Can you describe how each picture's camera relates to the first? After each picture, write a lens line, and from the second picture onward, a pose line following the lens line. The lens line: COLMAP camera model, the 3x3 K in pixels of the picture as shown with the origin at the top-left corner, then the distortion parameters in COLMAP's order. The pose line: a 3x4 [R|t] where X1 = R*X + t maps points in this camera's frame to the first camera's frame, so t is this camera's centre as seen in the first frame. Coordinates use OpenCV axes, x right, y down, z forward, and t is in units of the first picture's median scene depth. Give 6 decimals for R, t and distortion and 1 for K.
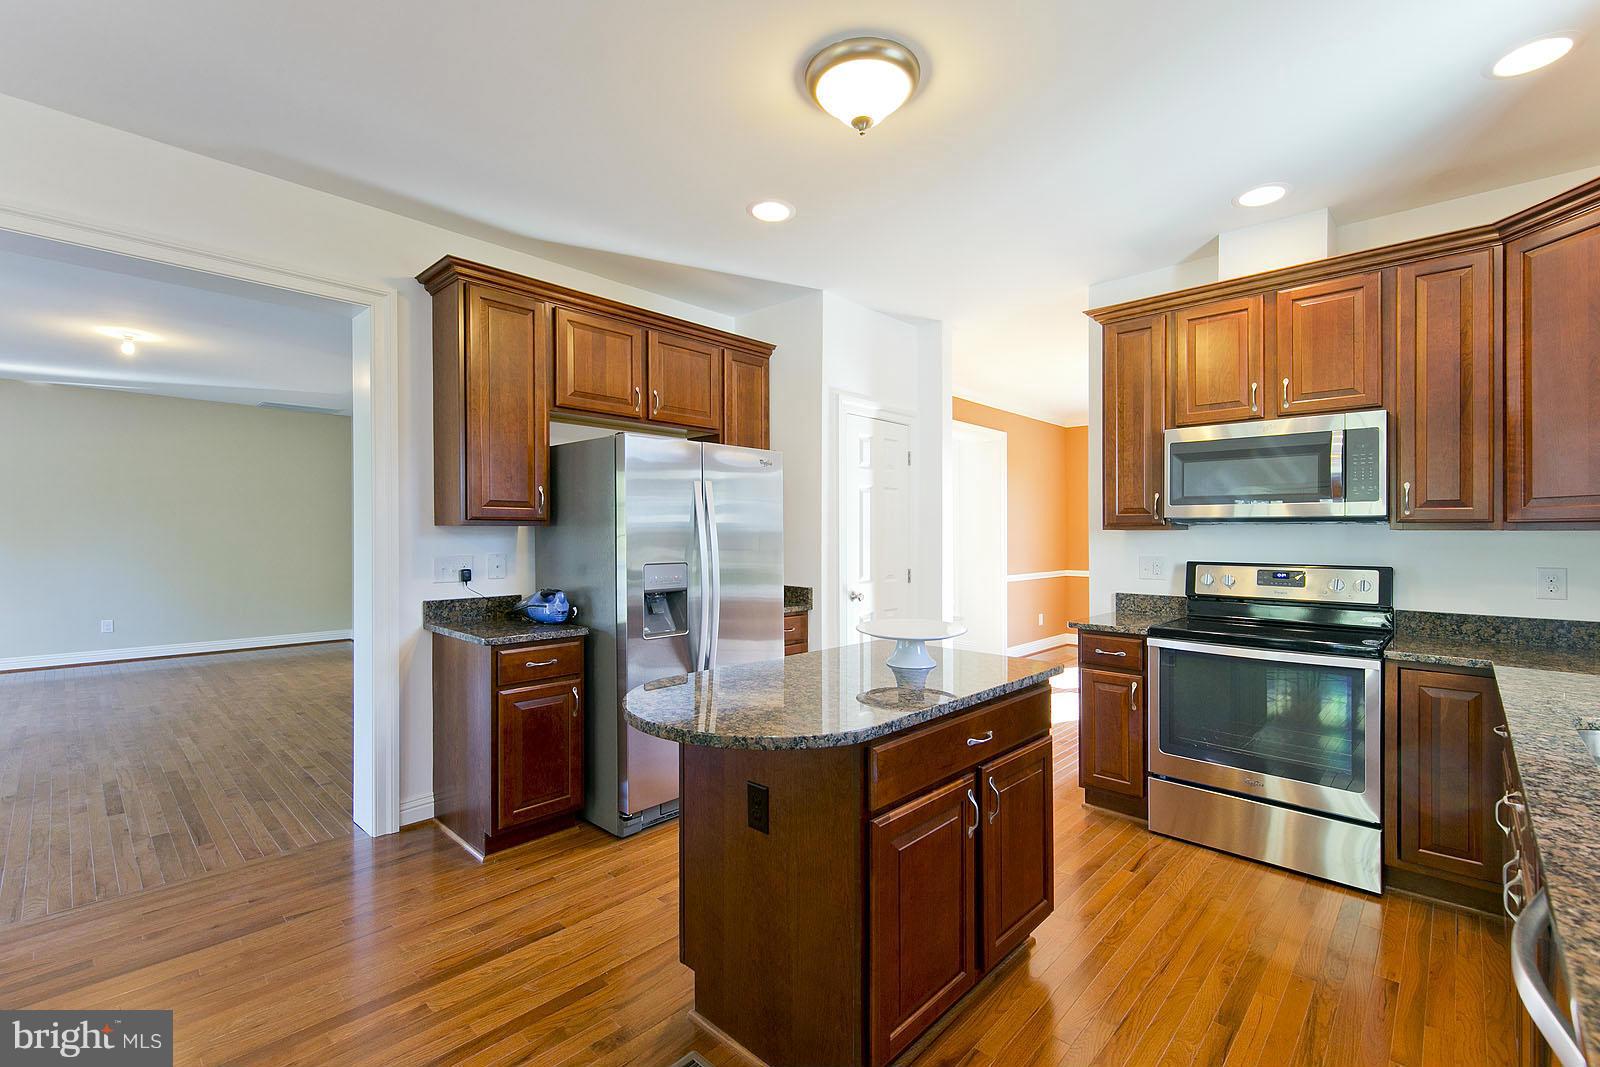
lens RADIAL K [[685.3, 0, 803.2], [0, 685.3, 528.7], [0, 0, 1]] dist [0.002387, -0.000048]
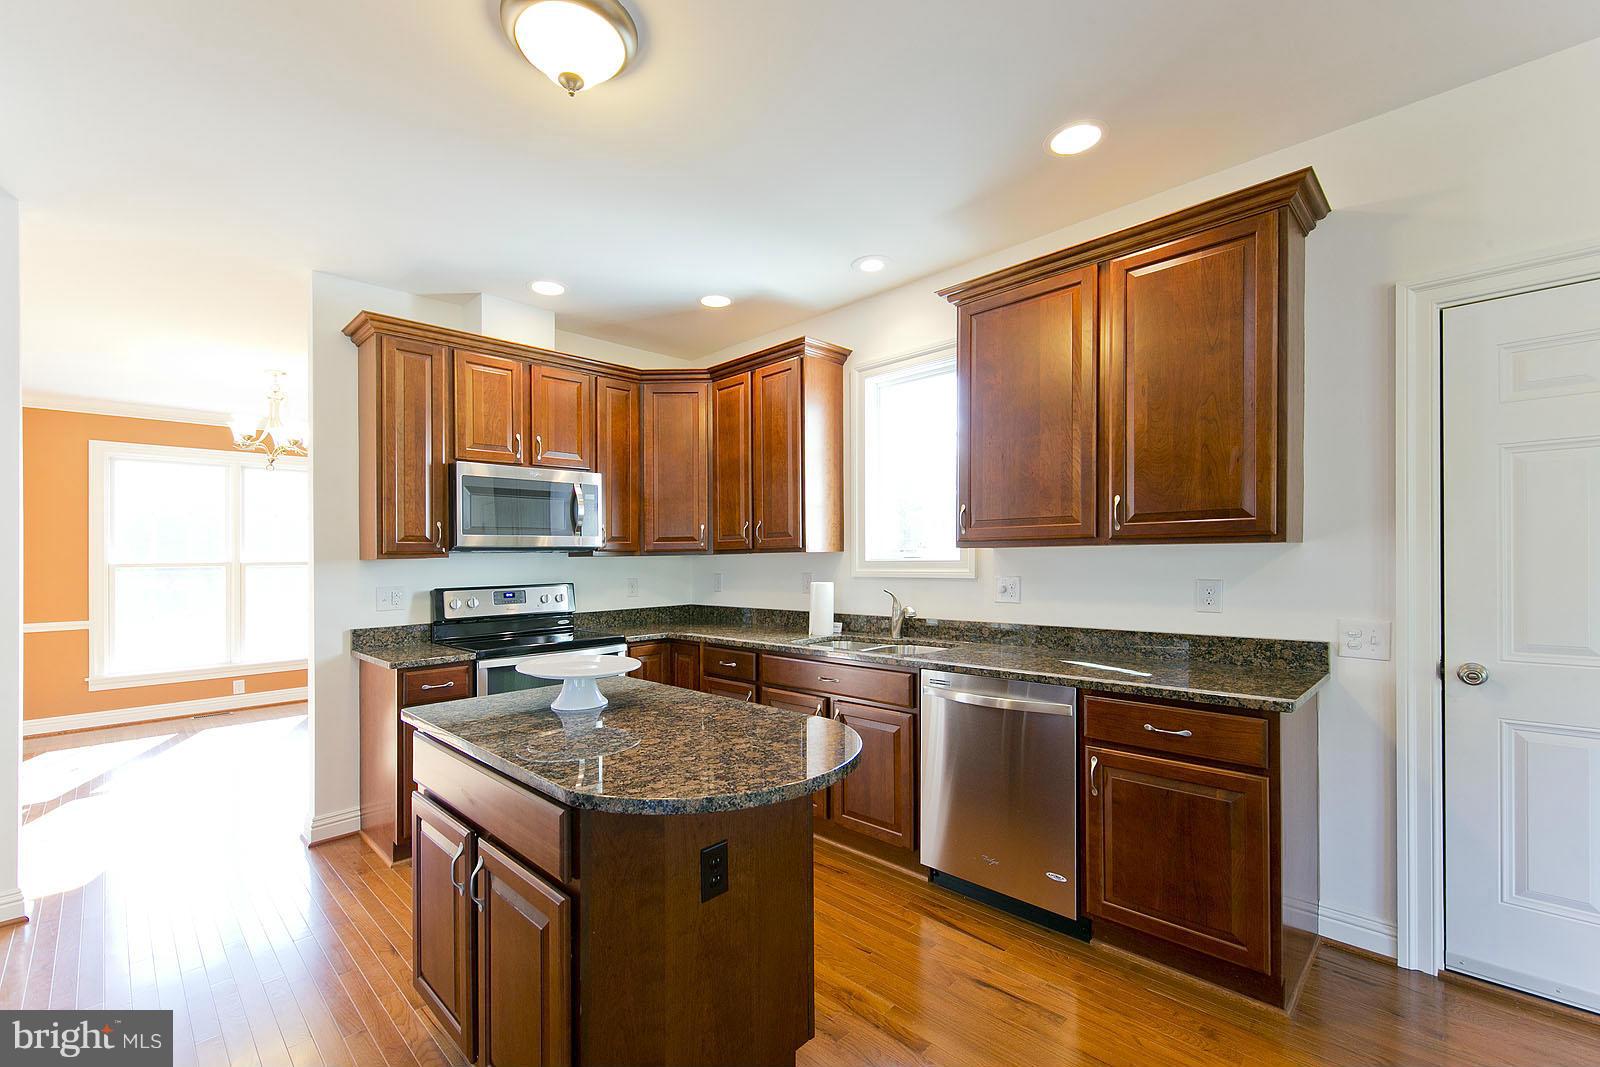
lens RADIAL K [[686.3, 0, 795.4], [0, 686.3, 554.7], [0, 0, 1]] dist [0.000632, -0.000132]
pose [[0.028127, -0.001960, 0.999602, -0.530514], [0.012803, 0.999917, 0.001600, 0.001966], [-0.999522, 0.012753, 0.028149, 0.492076]]
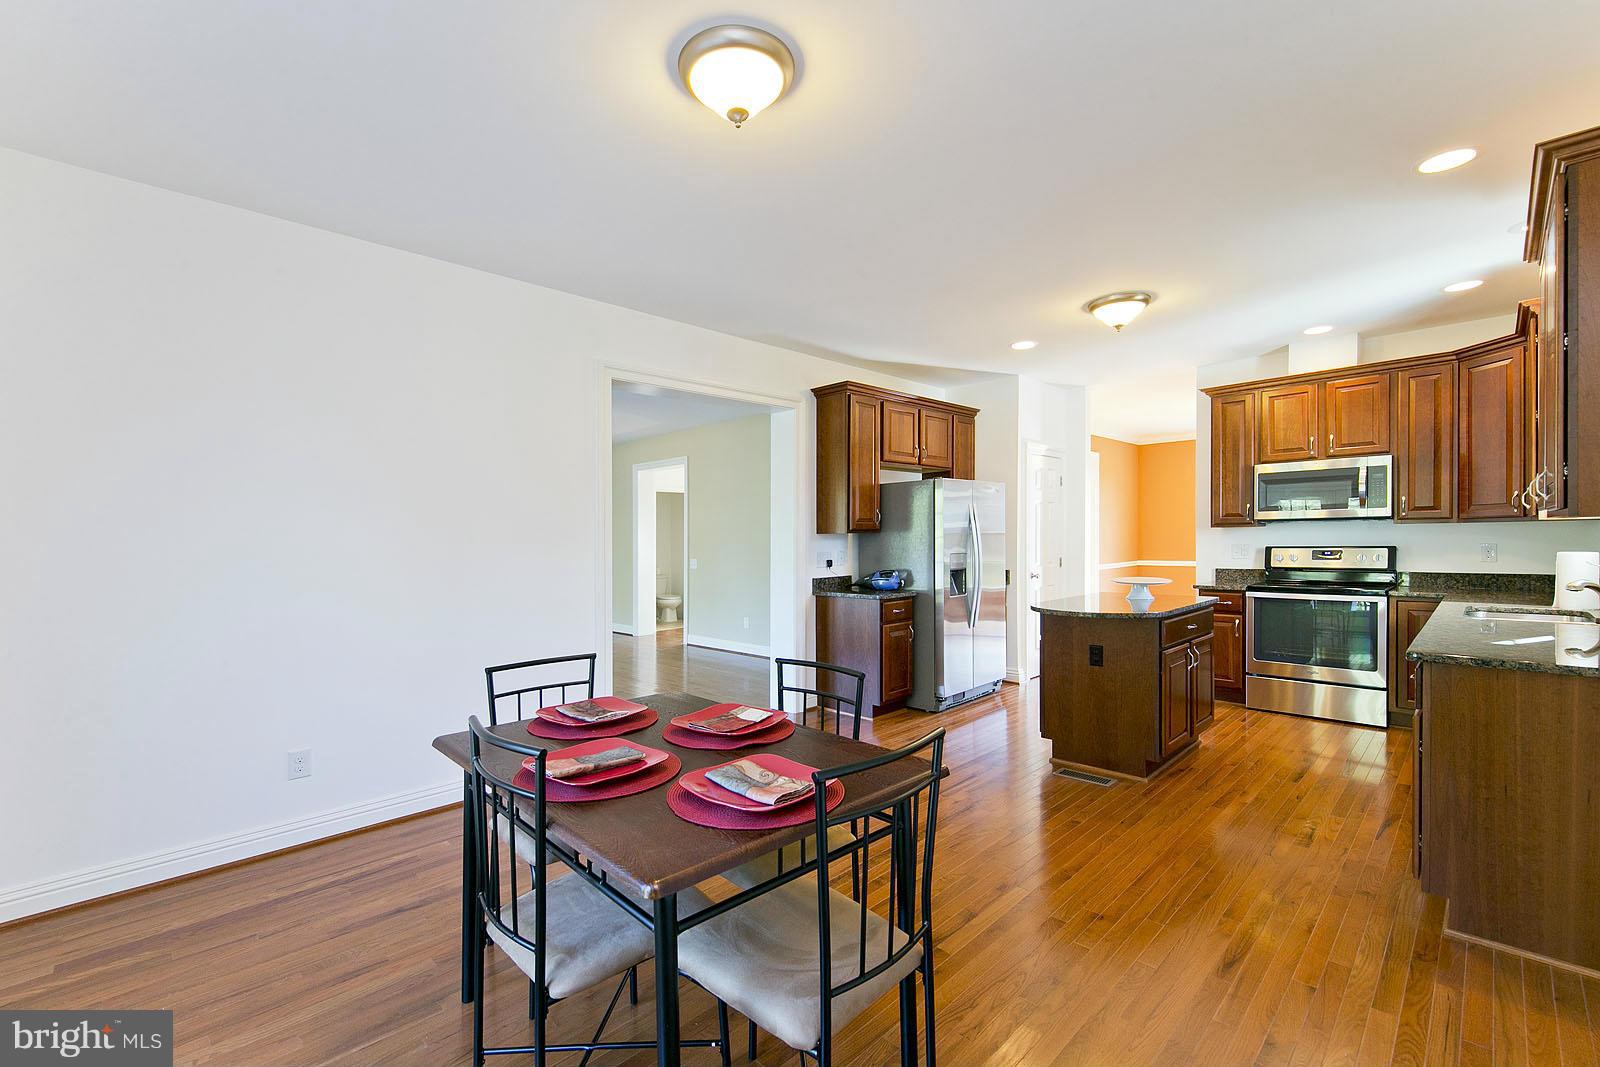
lens RADIAL K [[686.3, 0, 795.4], [0, 686.3, 554.7], [0, 0, 1]] dist [0.000632, -0.000132]
pose [[0.999283, -0.021333, -0.031275, -0.547758], [0.022322, 0.999250, 0.031632, -0.008512], [0.030577, -0.032307, 0.999010, -0.709877]]
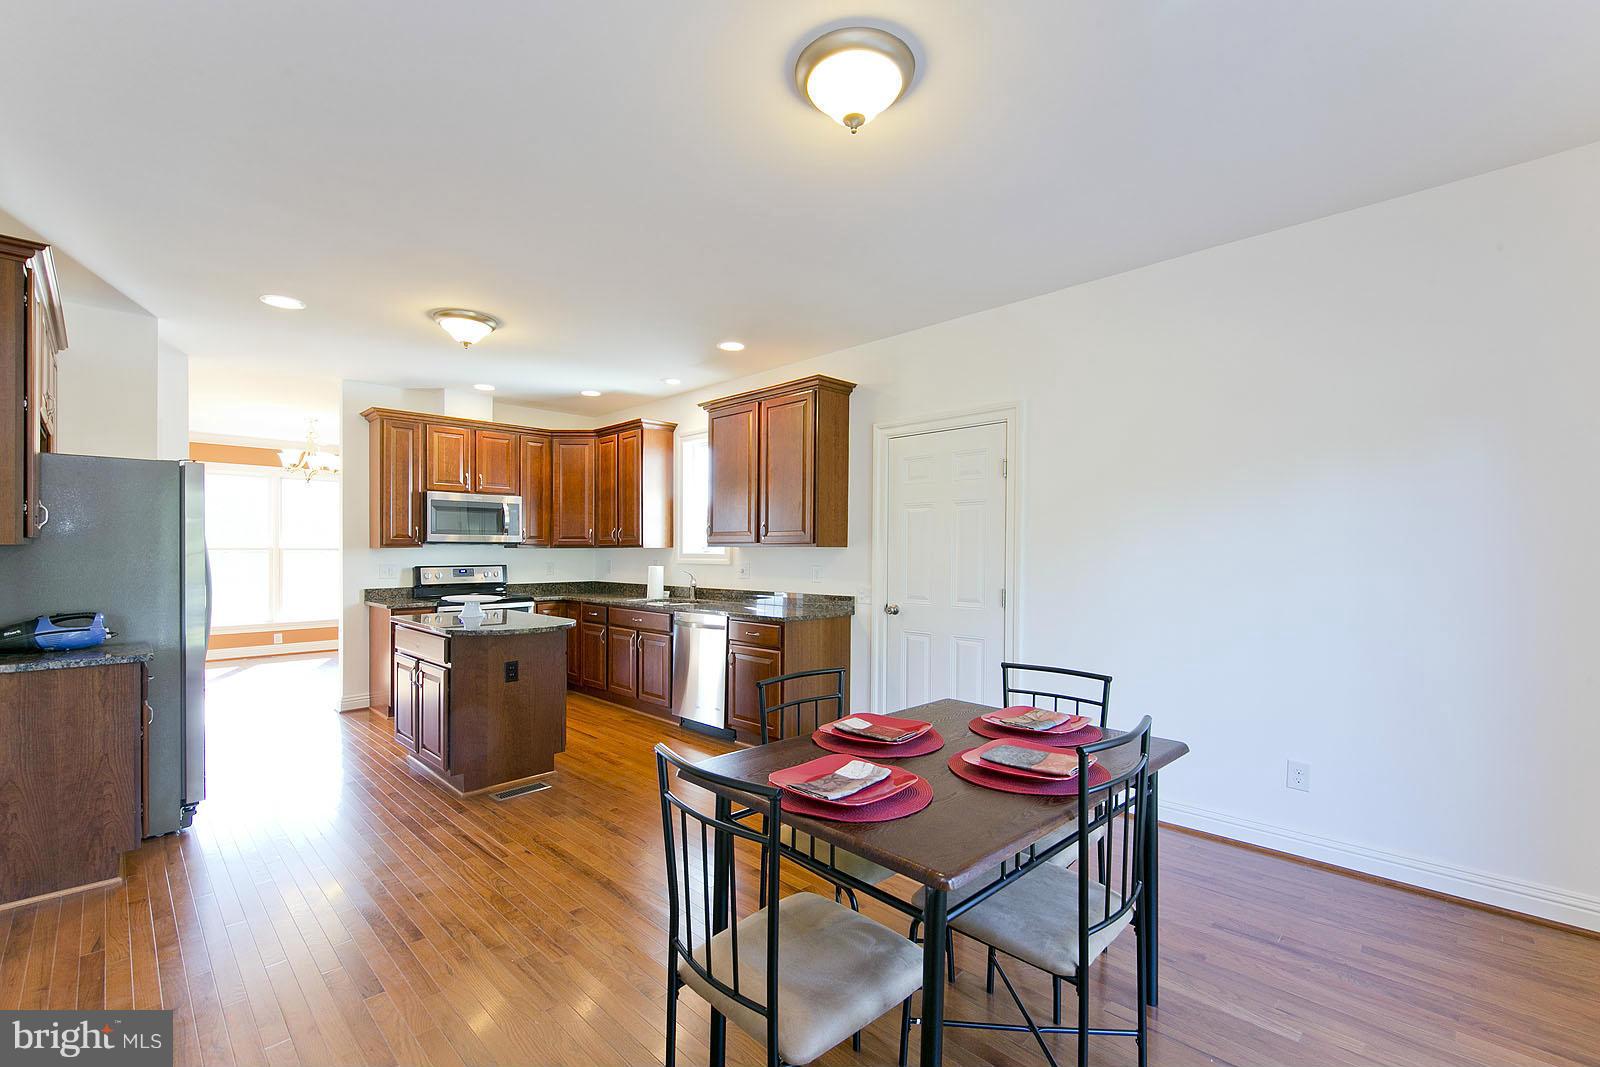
lens RADIAL K [[662.3, 0, 807.5], [0, 662.3, 561.8], [0, 0, 1]] dist [0.000492, 0.000057]
pose [[0.003596, -0.021564, 0.999761, -1.265731], [-0.003310, 0.999762, 0.021576, -0.002715], [-0.999988, -0.003387, 0.003523, 0.012241]]
